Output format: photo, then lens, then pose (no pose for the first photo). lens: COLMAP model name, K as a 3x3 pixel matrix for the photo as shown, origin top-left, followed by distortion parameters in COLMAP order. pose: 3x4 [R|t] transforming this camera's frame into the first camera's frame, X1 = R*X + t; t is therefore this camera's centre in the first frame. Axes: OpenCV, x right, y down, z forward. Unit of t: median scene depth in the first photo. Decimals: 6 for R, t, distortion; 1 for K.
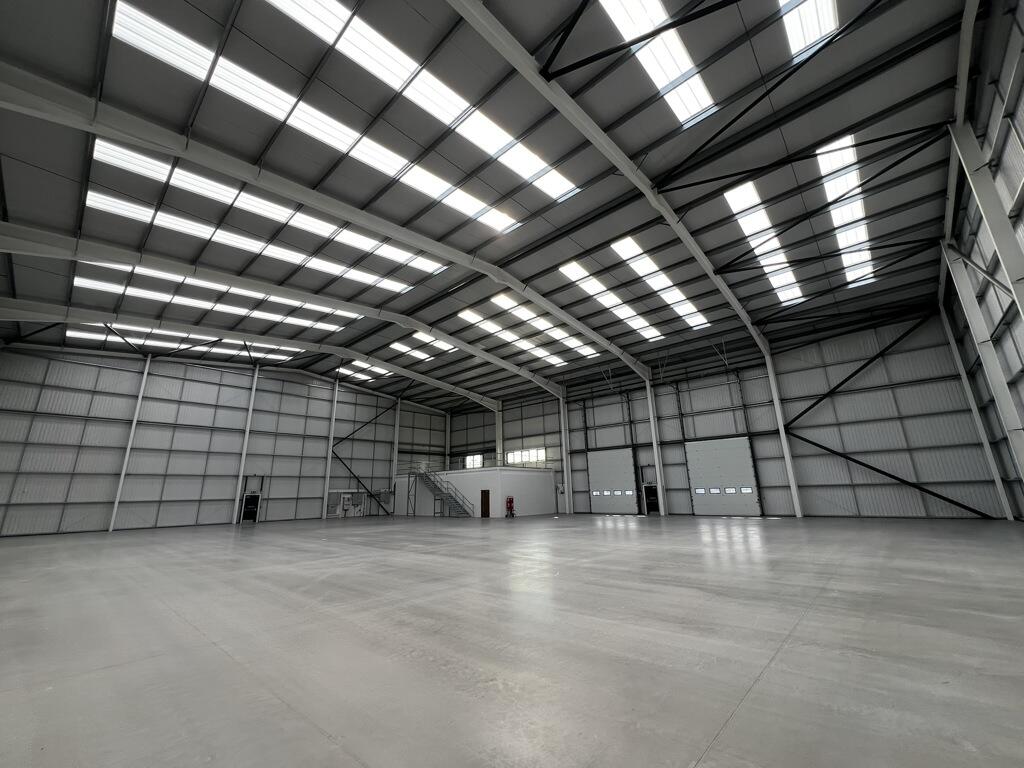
lens RADIAL K [[404.6, 0, 513.5], [0, 404.6, 381.4], [0, 0, 1]] dist [0.001629, 0.000102]
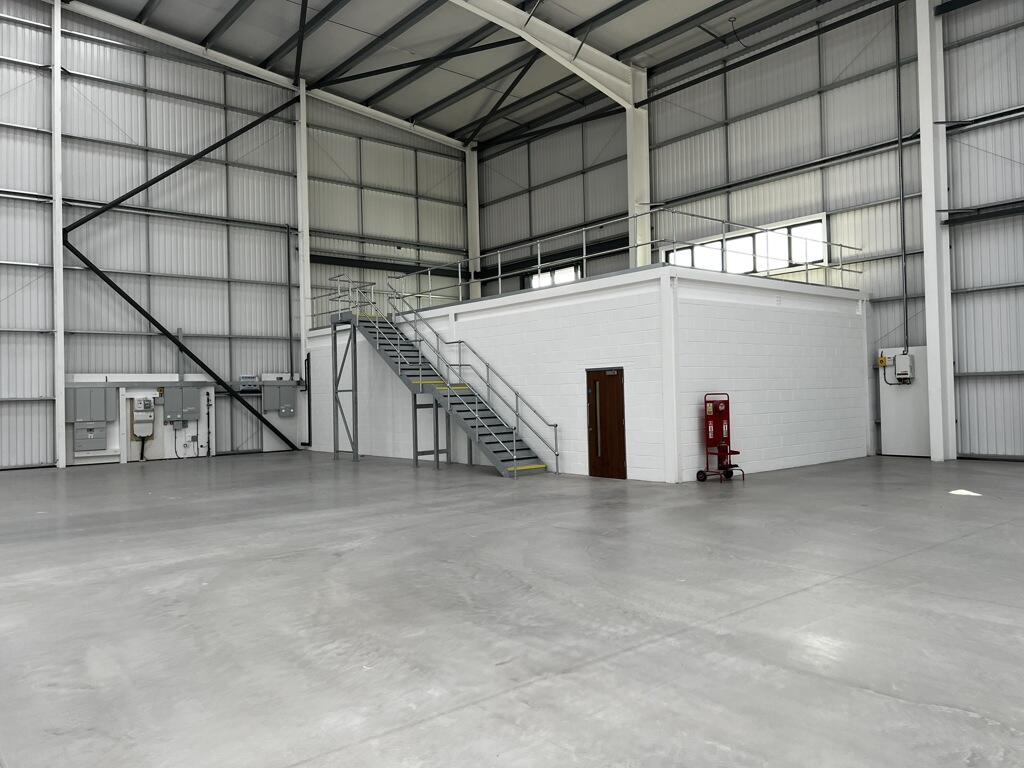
lens RADIAL K [[774.0, 0, 510.4], [0, 774.0, 381.9], [0, 0, 1]] dist [0.009500, 0.001300]
pose [[0.988172, -0.004666, -0.153280, -0.047885], [0.043895, 0.966321, 0.253569, 0.135404], [0.146934, -0.257298, 0.955096, 0.477220]]
